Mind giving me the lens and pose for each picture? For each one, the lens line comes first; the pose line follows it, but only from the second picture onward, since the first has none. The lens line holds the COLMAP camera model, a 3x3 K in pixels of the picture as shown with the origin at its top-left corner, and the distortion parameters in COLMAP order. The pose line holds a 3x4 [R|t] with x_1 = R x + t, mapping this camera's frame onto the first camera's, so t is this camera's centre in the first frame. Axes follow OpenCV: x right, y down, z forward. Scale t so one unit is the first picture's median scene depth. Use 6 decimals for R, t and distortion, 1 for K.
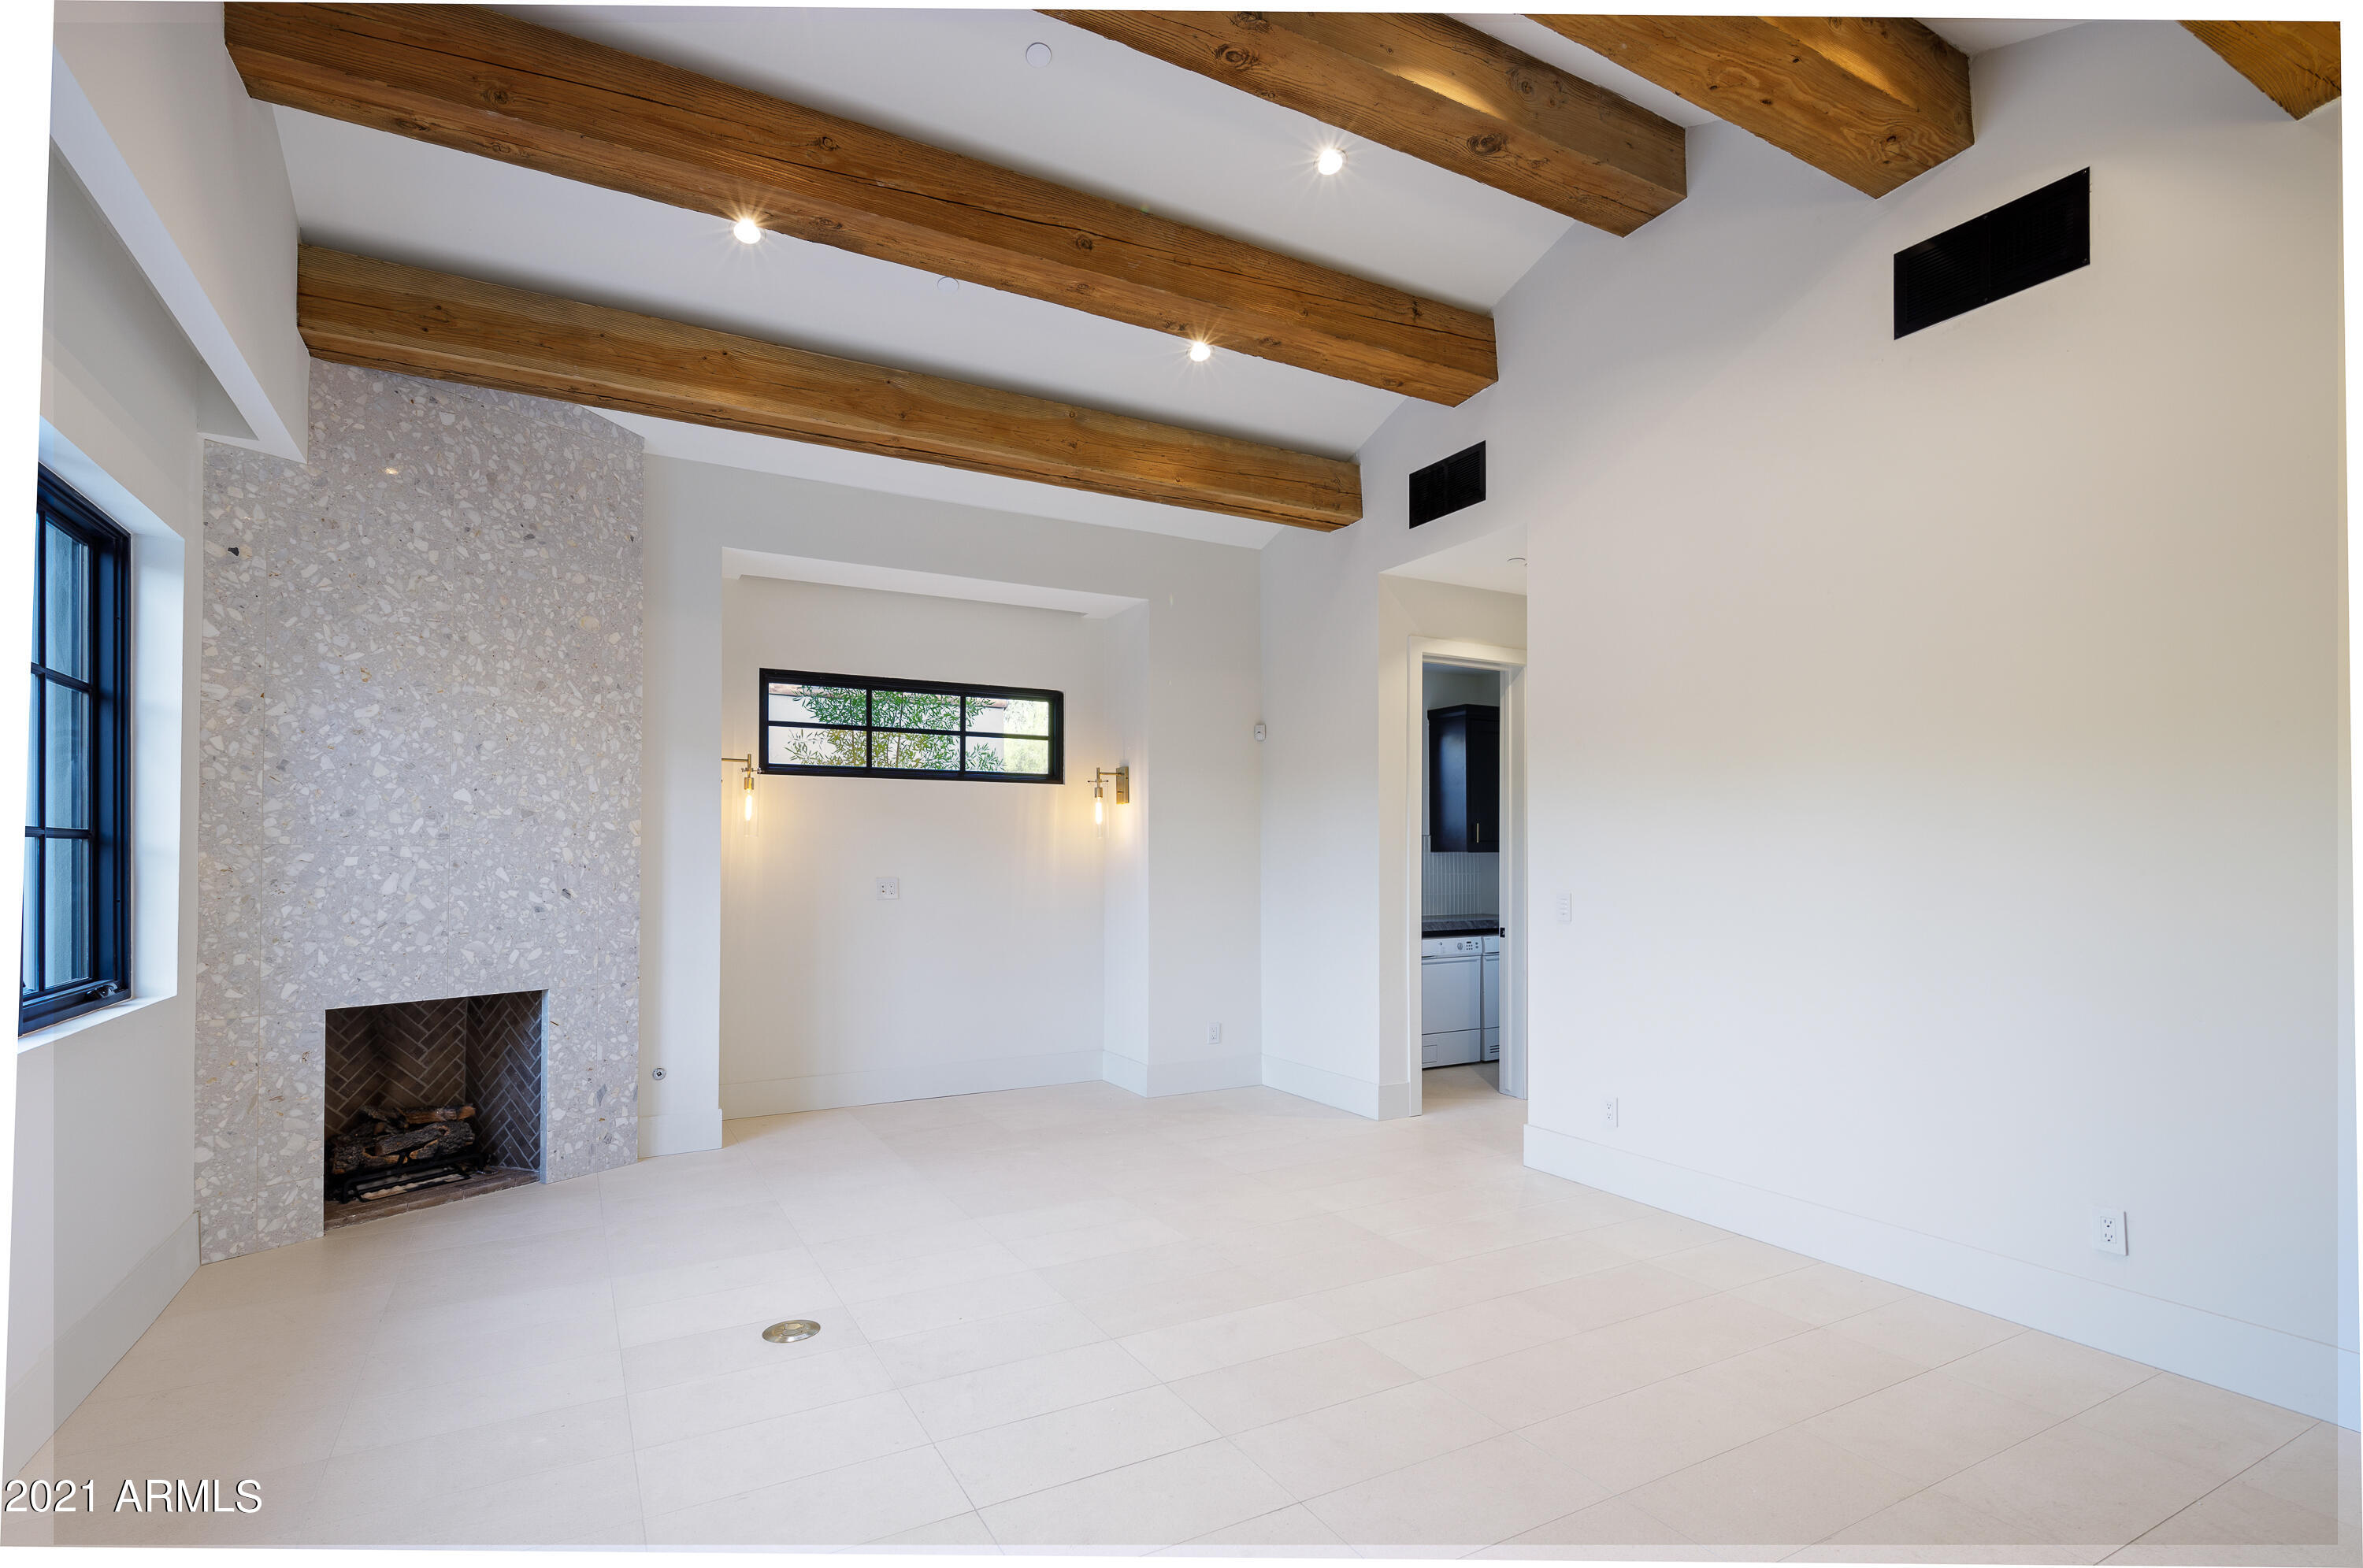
lens RADIAL K [[1134.2, 0, 1154.7], [0, 1134.2, 841.8], [0, 0, 1]] dist [0.011121, -0.004292]
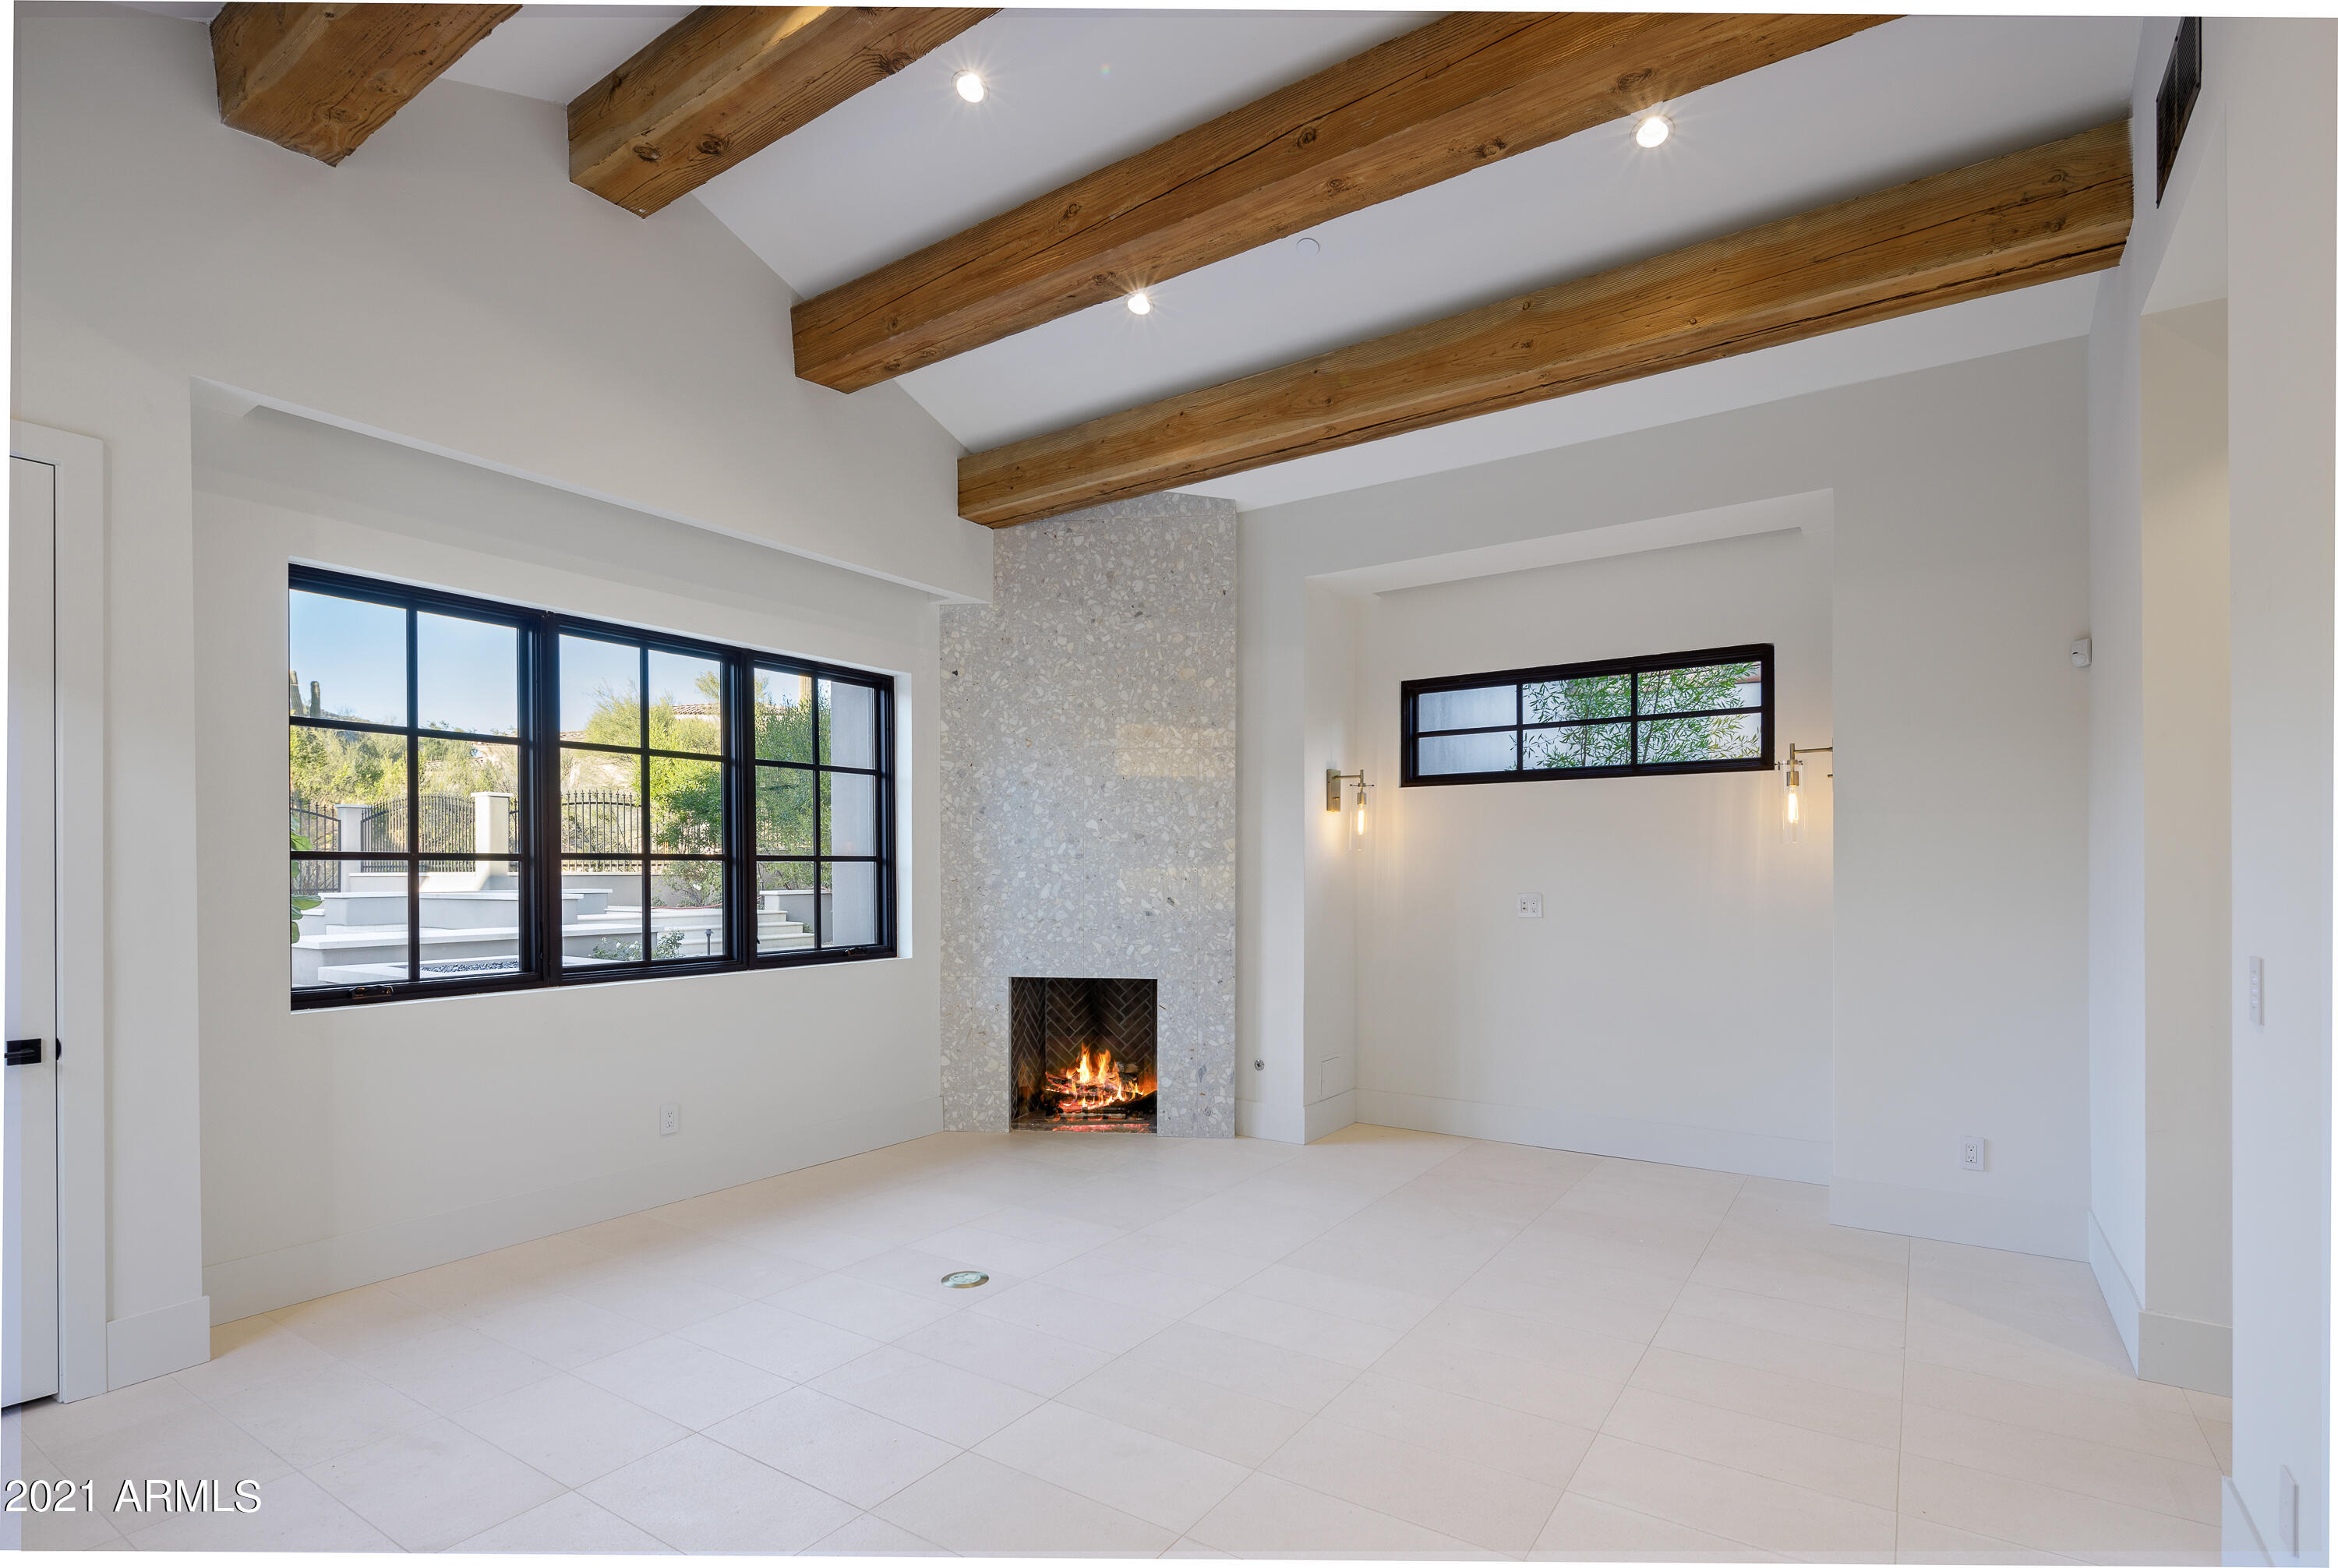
lens RADIAL K [[1122.3, 0, 1170.4], [0, 1122.3, 871.1], [0, 0, 1]] dist [0.011121, -0.004292]
pose [[0.459826, -0.001069, -0.888008, 0.562326], [0.015907, 0.999849, 0.007033, 0.005060], [0.887866, -0.017359, 0.459774, 0.466502]]
